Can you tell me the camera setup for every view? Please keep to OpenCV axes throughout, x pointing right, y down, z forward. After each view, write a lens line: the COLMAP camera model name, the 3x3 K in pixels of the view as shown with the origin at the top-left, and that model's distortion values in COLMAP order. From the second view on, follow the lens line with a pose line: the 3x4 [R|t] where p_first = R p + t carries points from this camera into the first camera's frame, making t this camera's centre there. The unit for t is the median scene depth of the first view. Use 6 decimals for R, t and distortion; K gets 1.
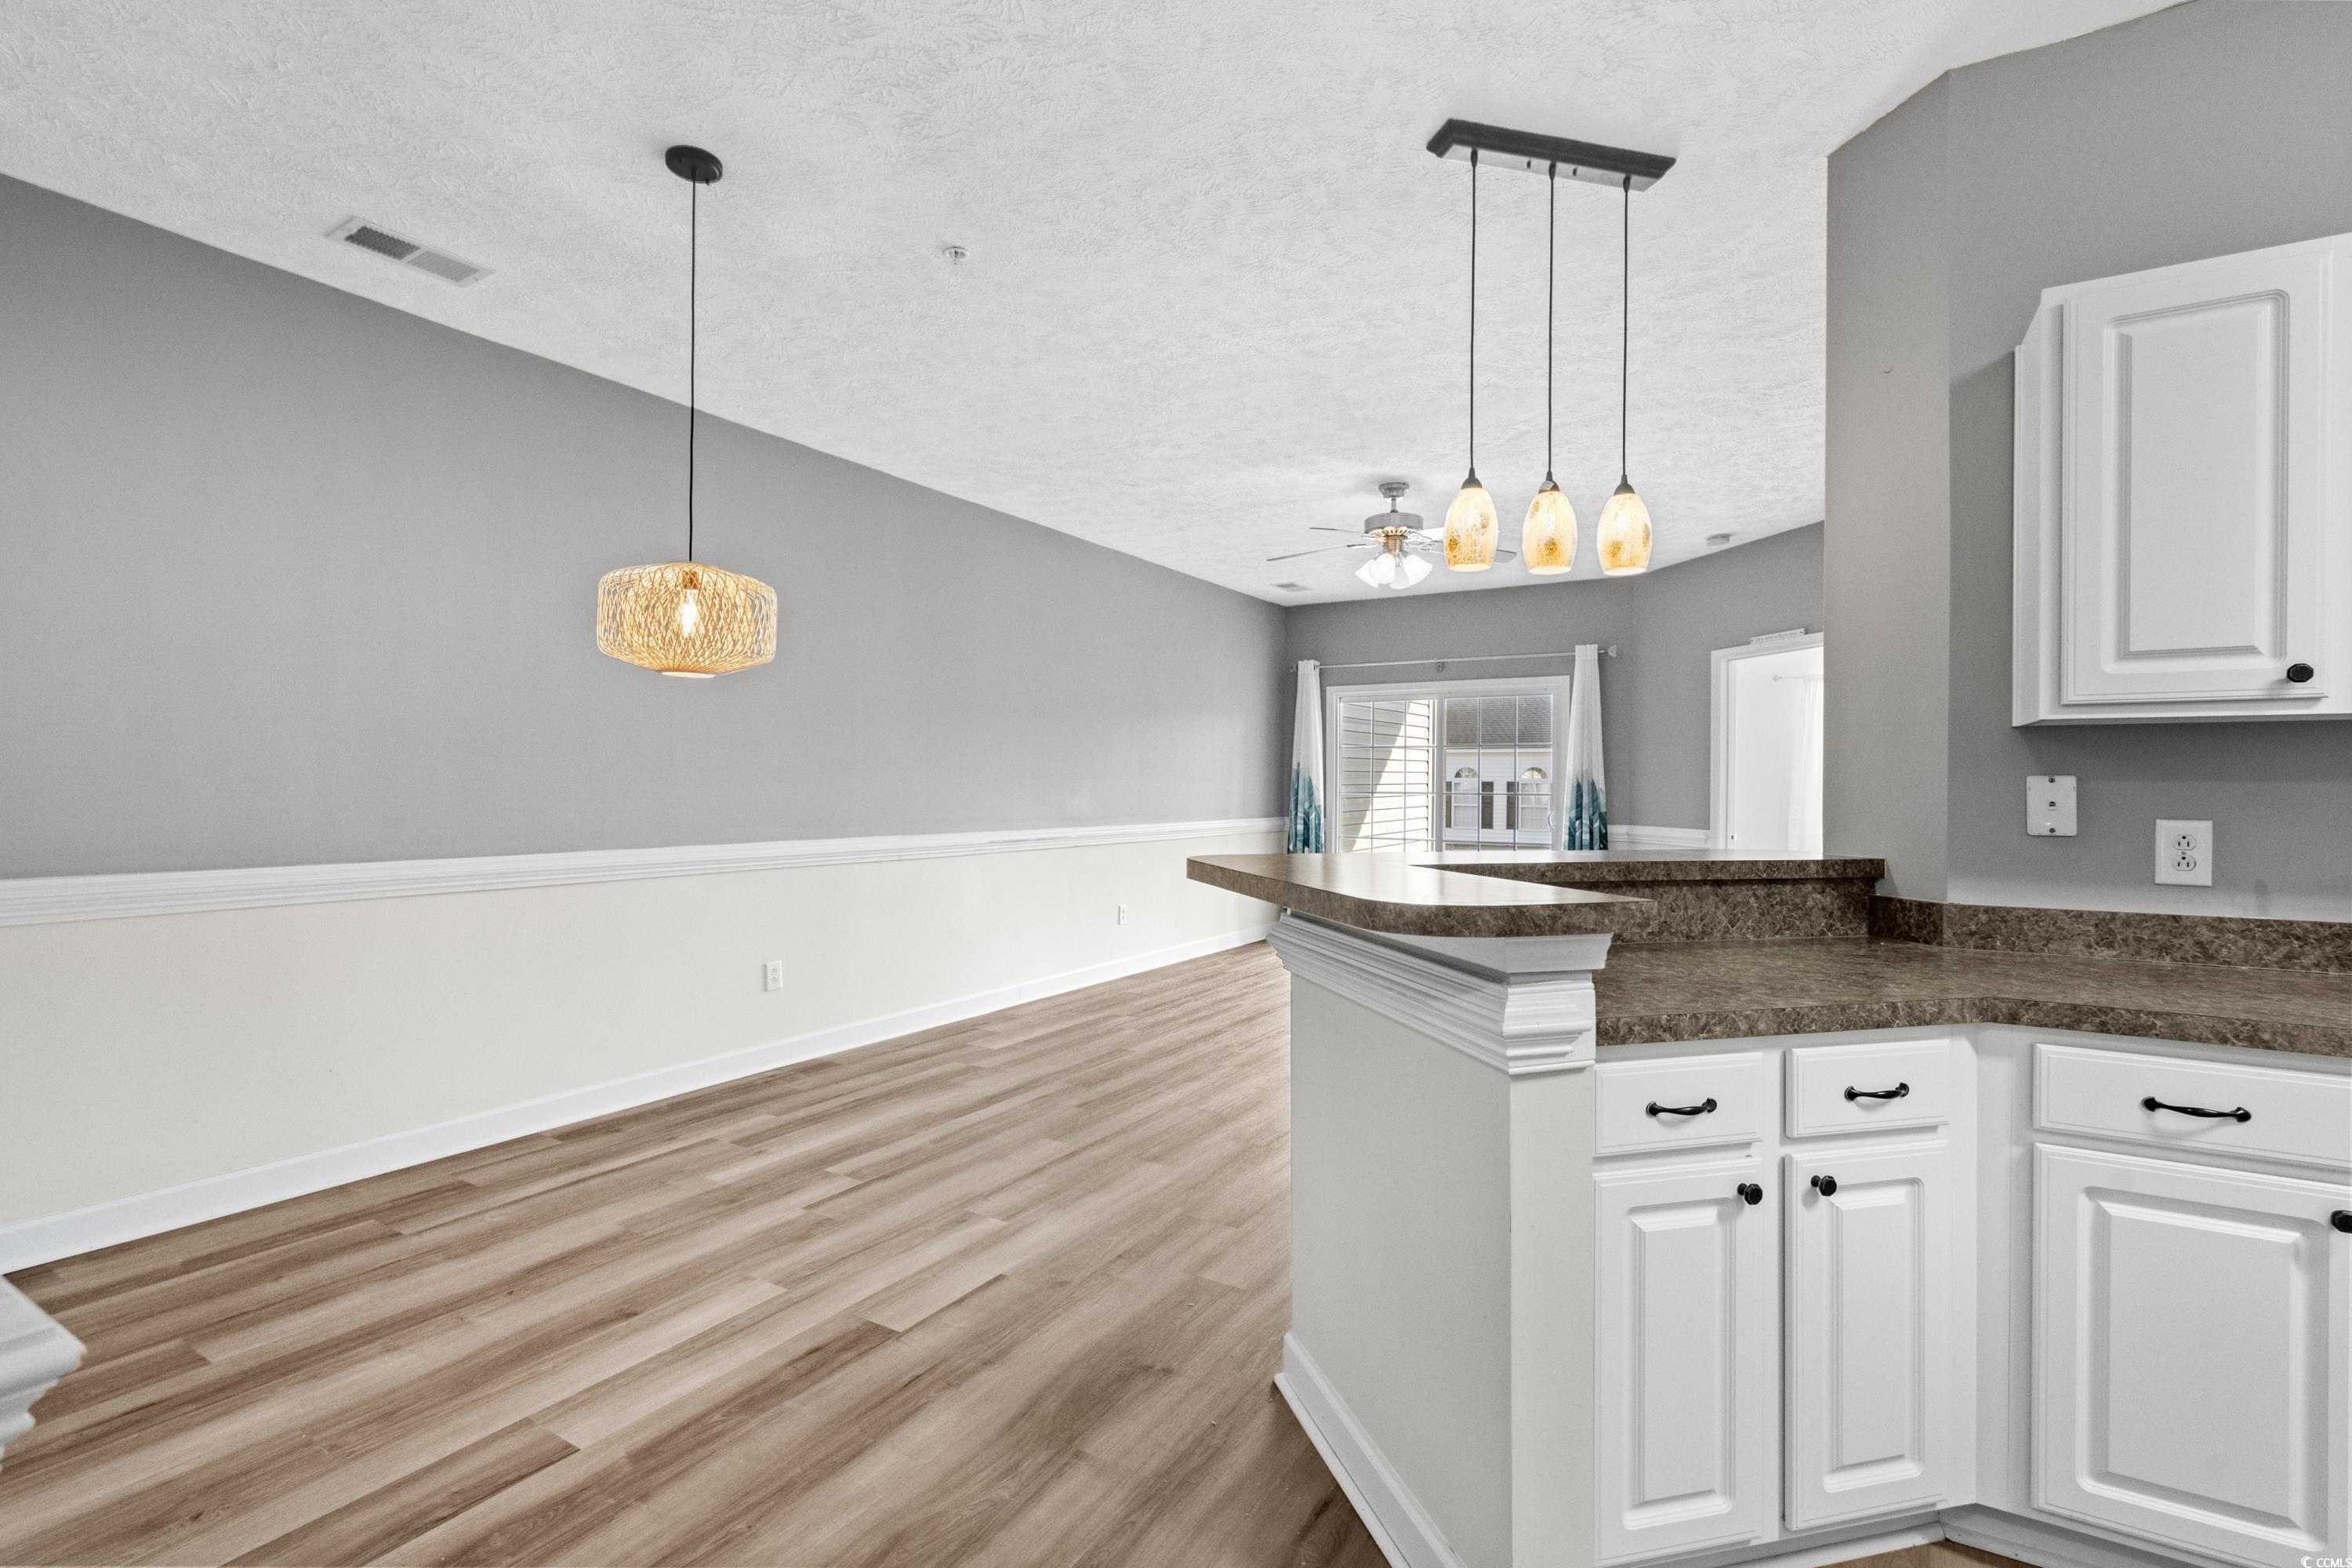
lens RADIAL K [[1061.3, 0, 1176.0], [0, 1061.3, 784.0], [0, 0, 1]] dist [-0.004620, -0.000251]
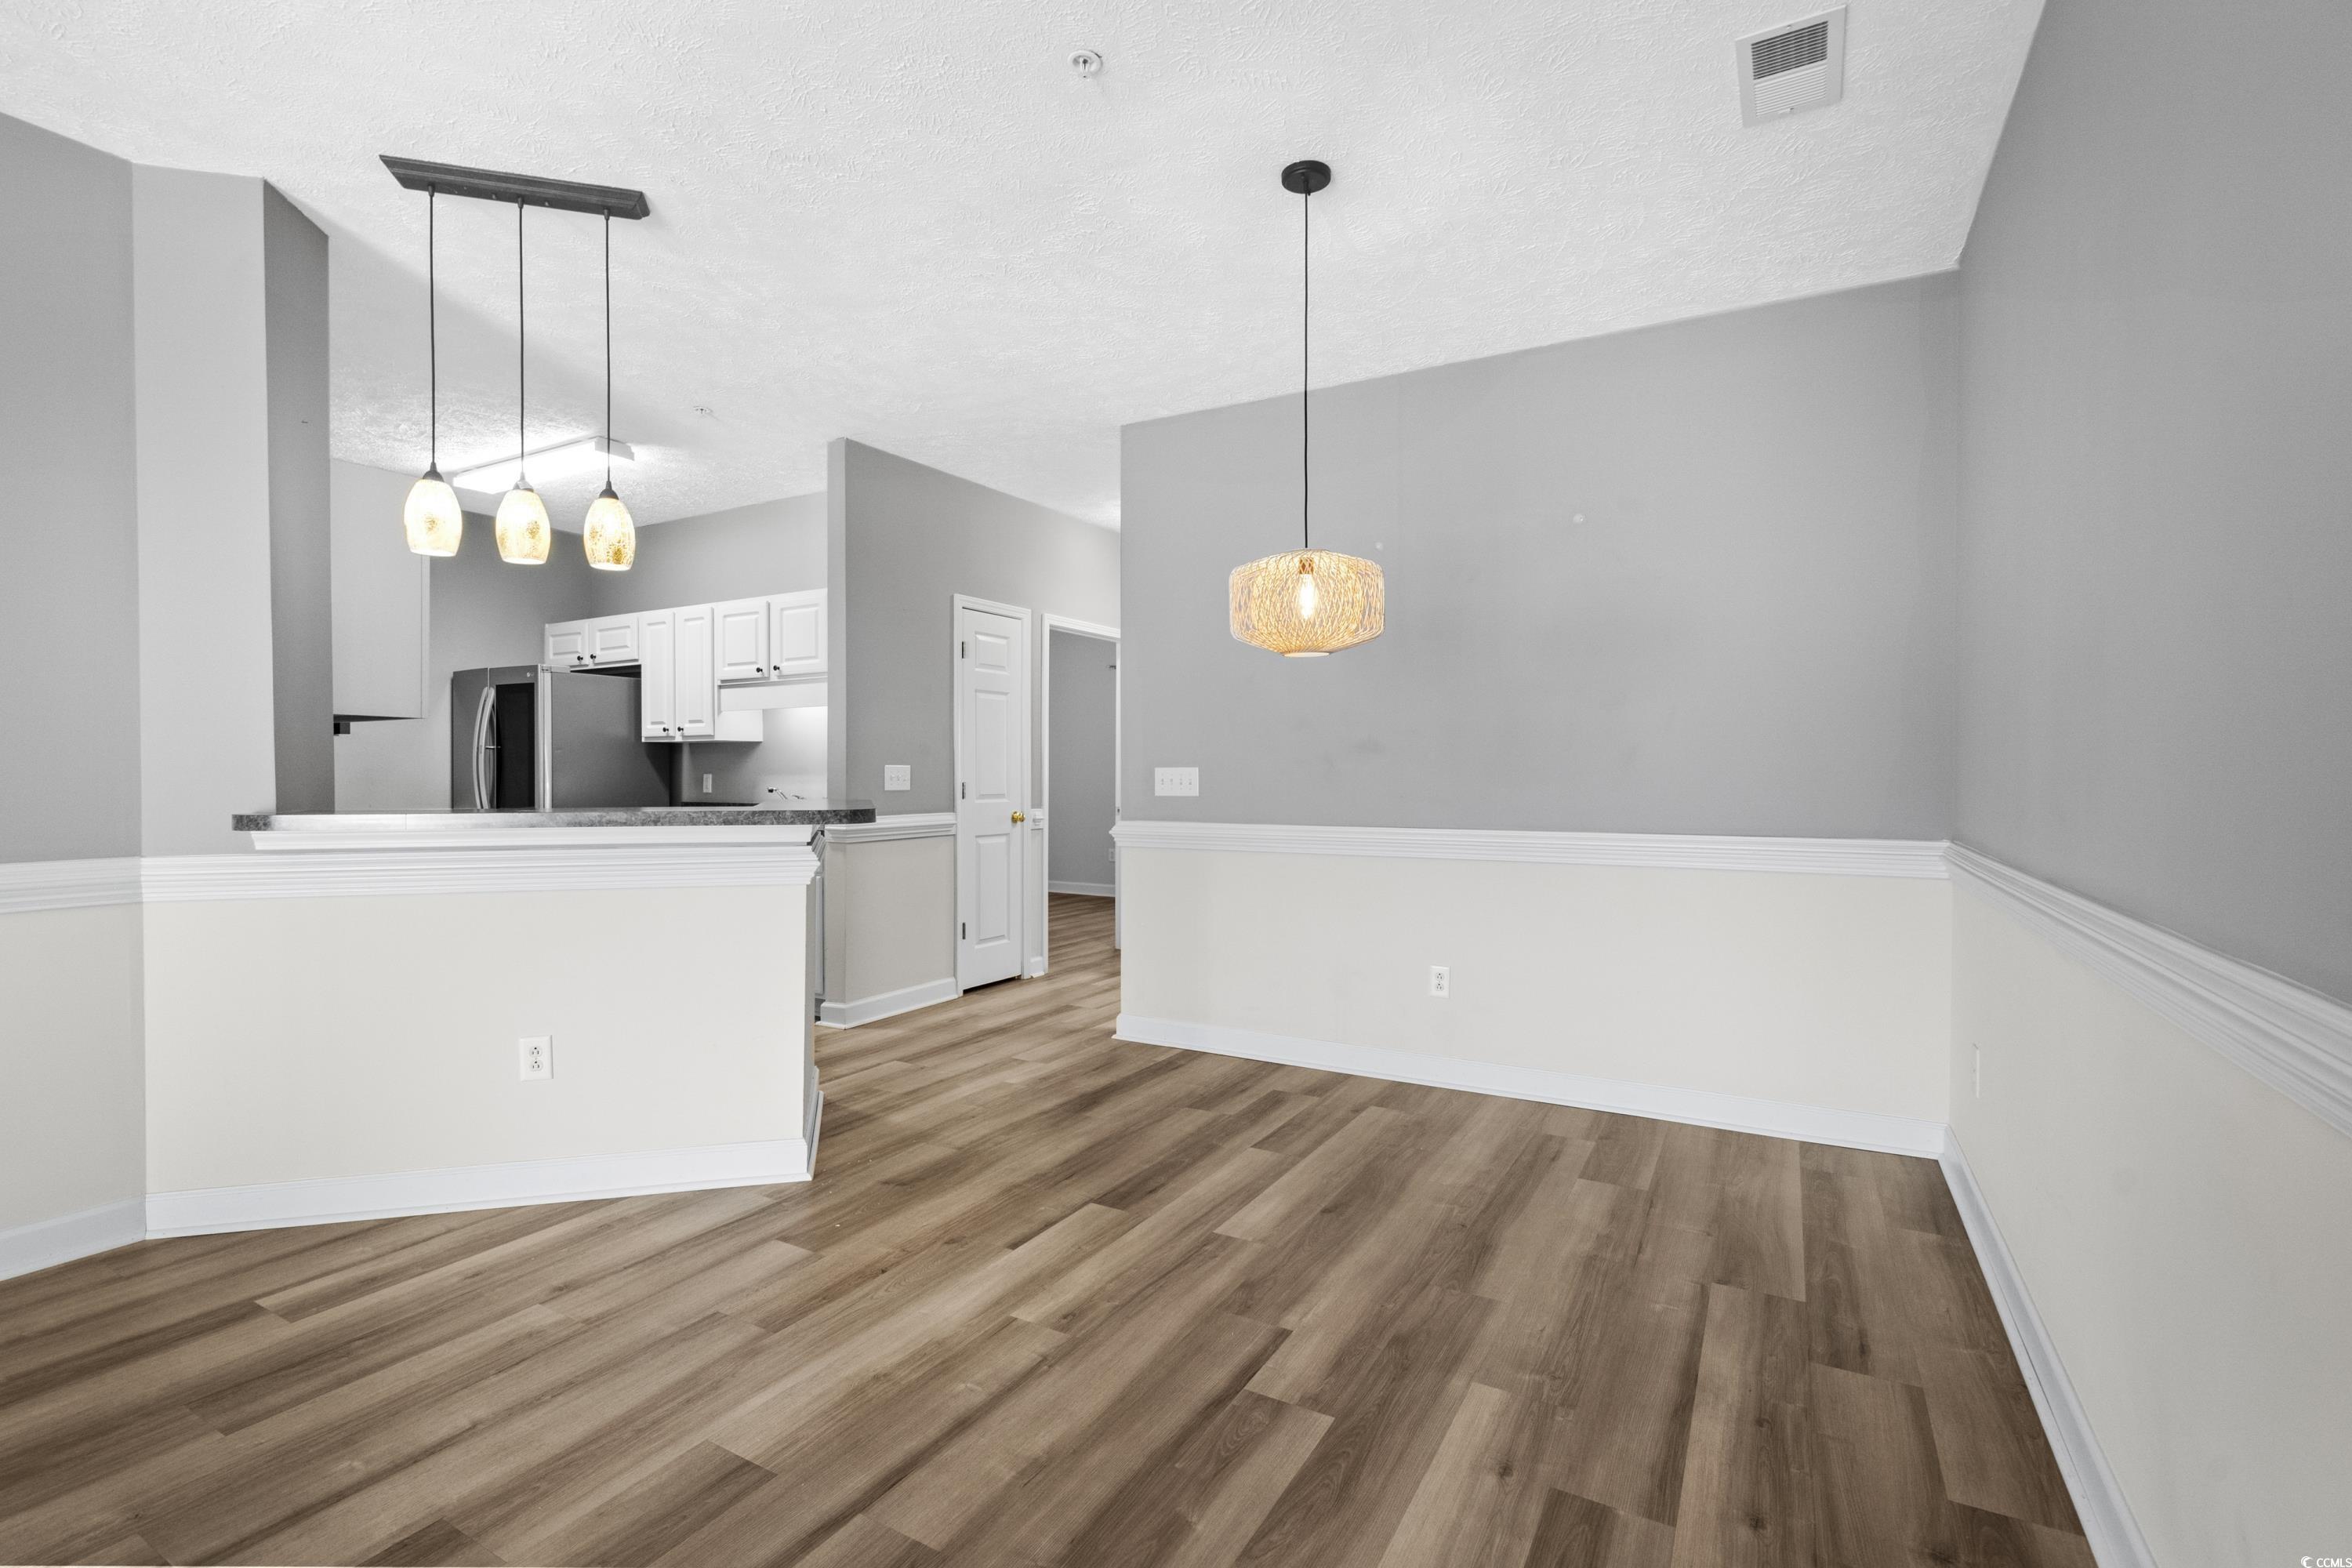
lens RADIAL K [[1060.7, 0, 1163.3], [0, 1060.7, 778.0], [0, 0, 1]] dist [0.000948, 0.000058]
pose [[-0.999900, -0.005858, -0.012893, -0.264220], [-0.005907, 0.999975, 0.003780, 0.015328], [0.012870, 0.003856, -0.999910, 1.813730]]
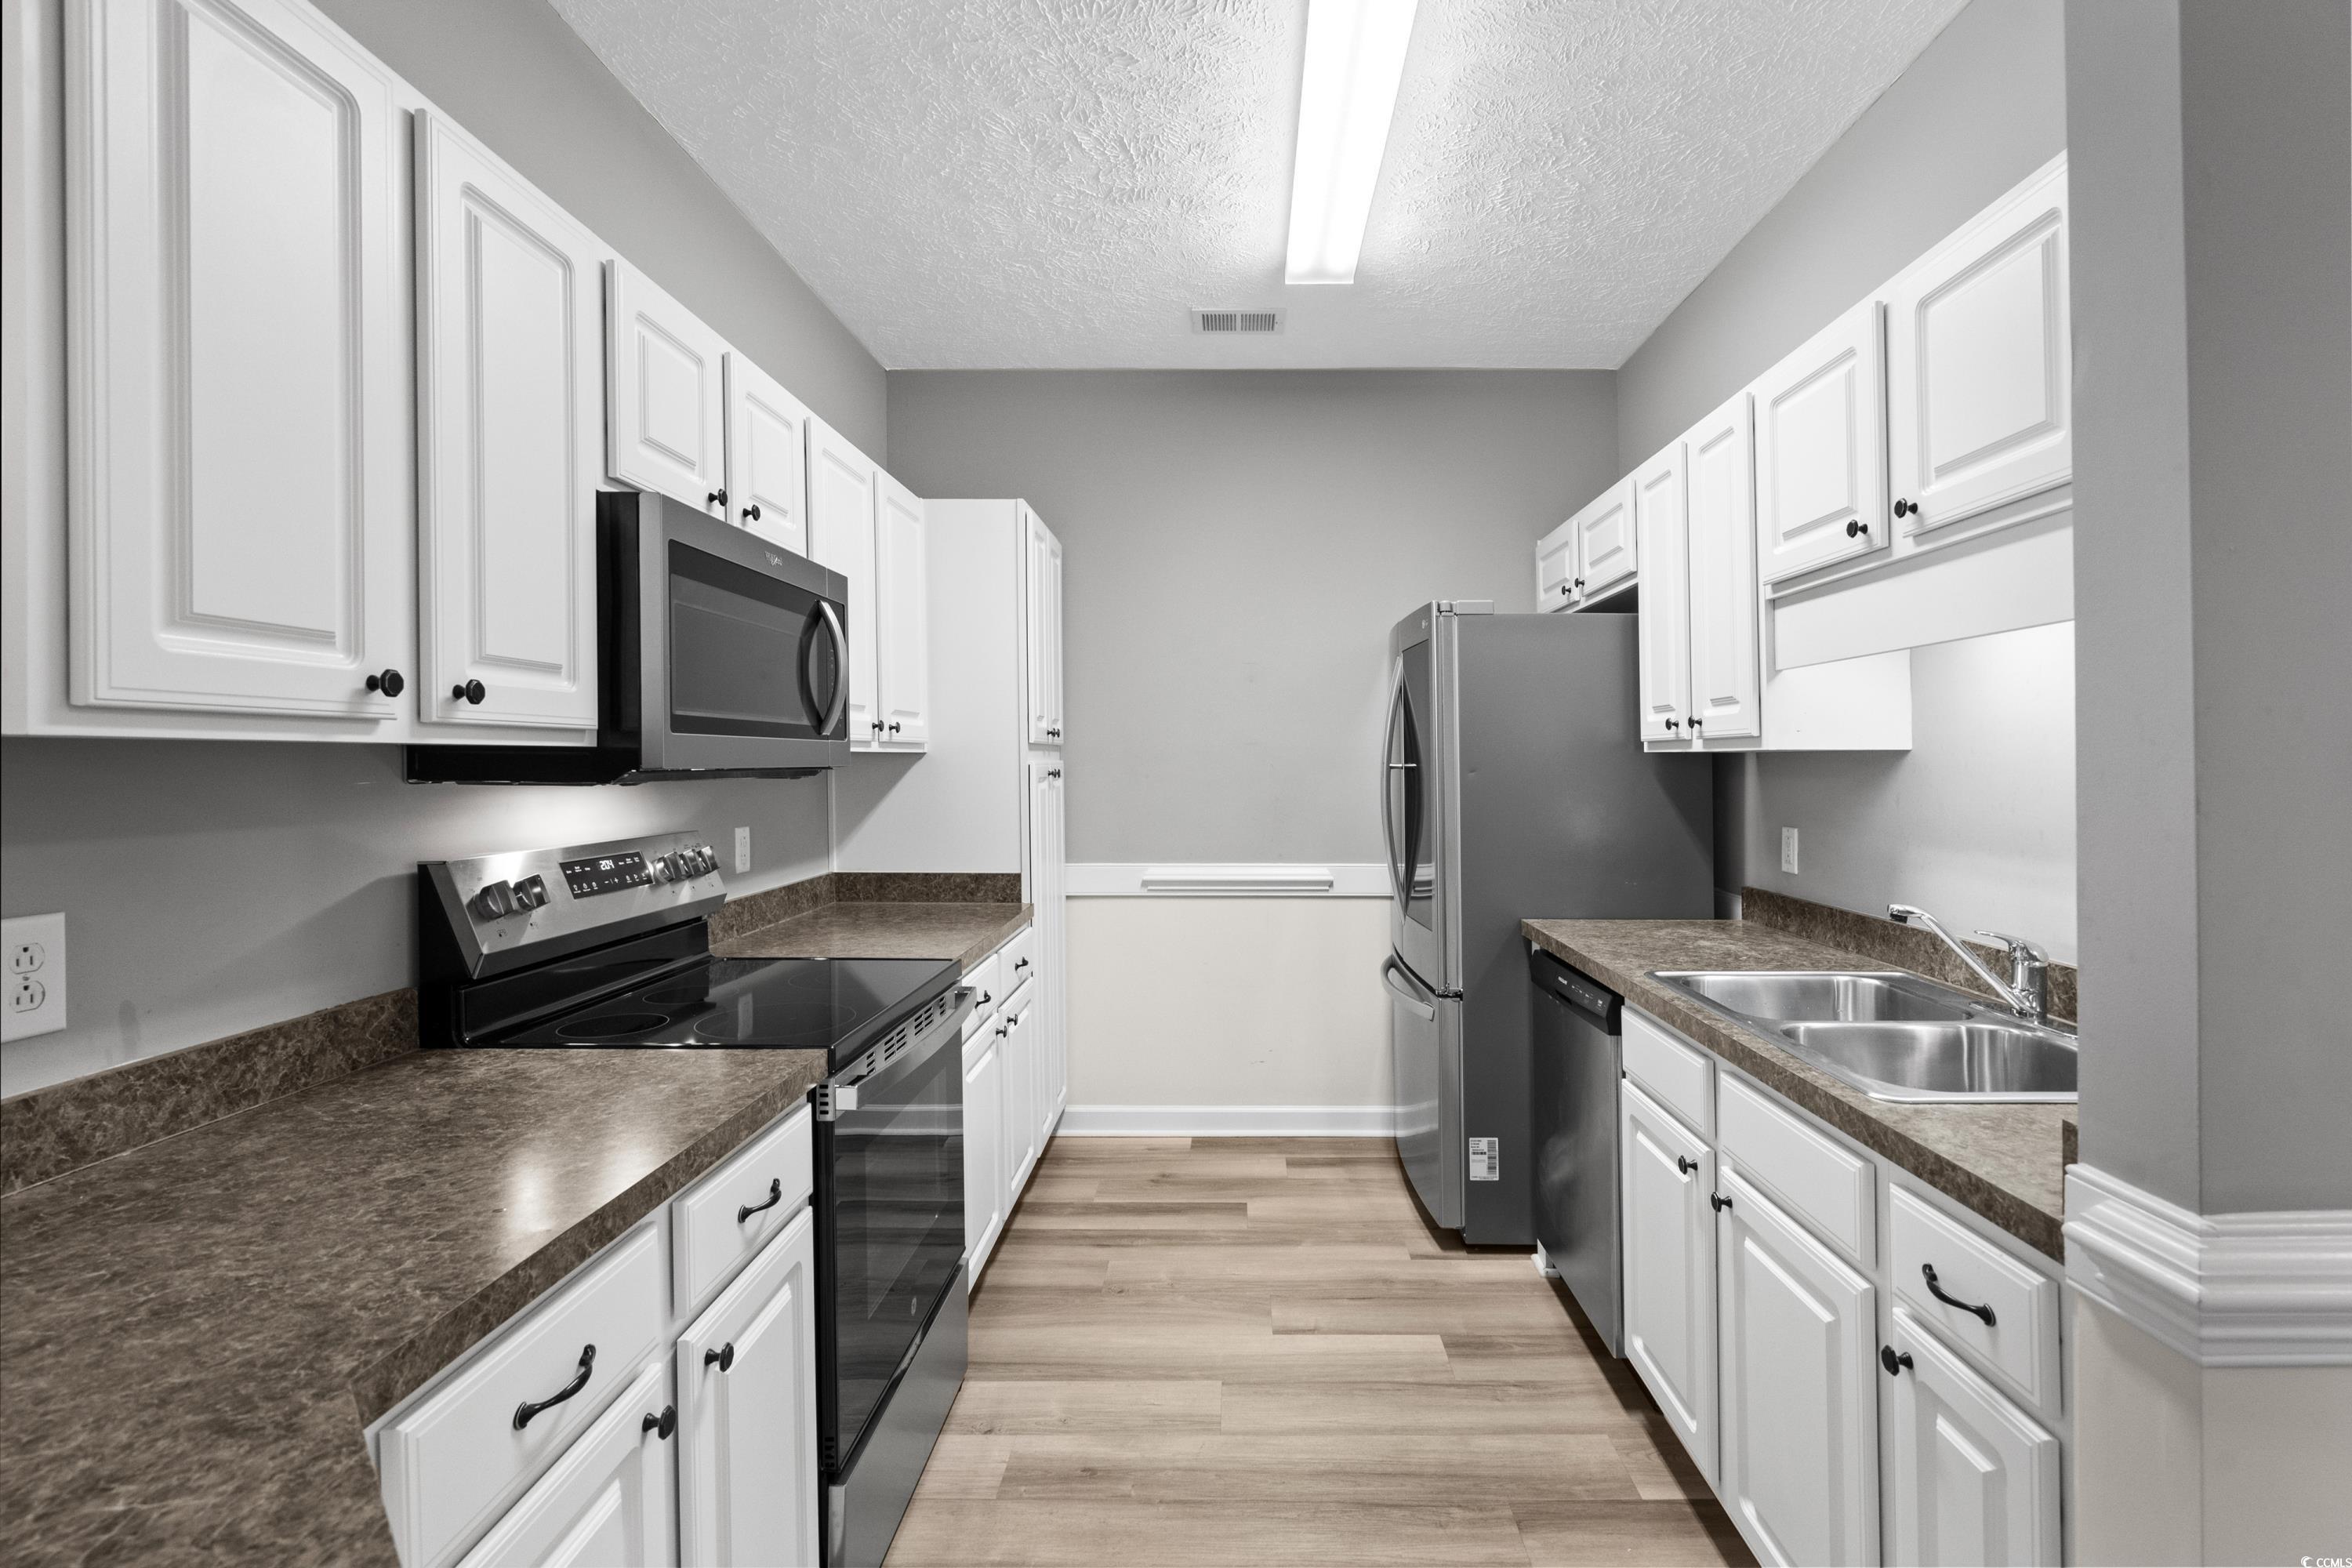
lens RADIAL K [[1109.3, 0, 1230.2], [0, 1109.3, 768.7], [0, 0, 1]] dist [0.000843, 0.000691]
pose [[-0.507809, -0.012386, 0.861380, 0.105092], [-0.004761, 0.999922, 0.011572, -0.035421], [-0.861456, 0.001775, -0.507829, 0.521260]]
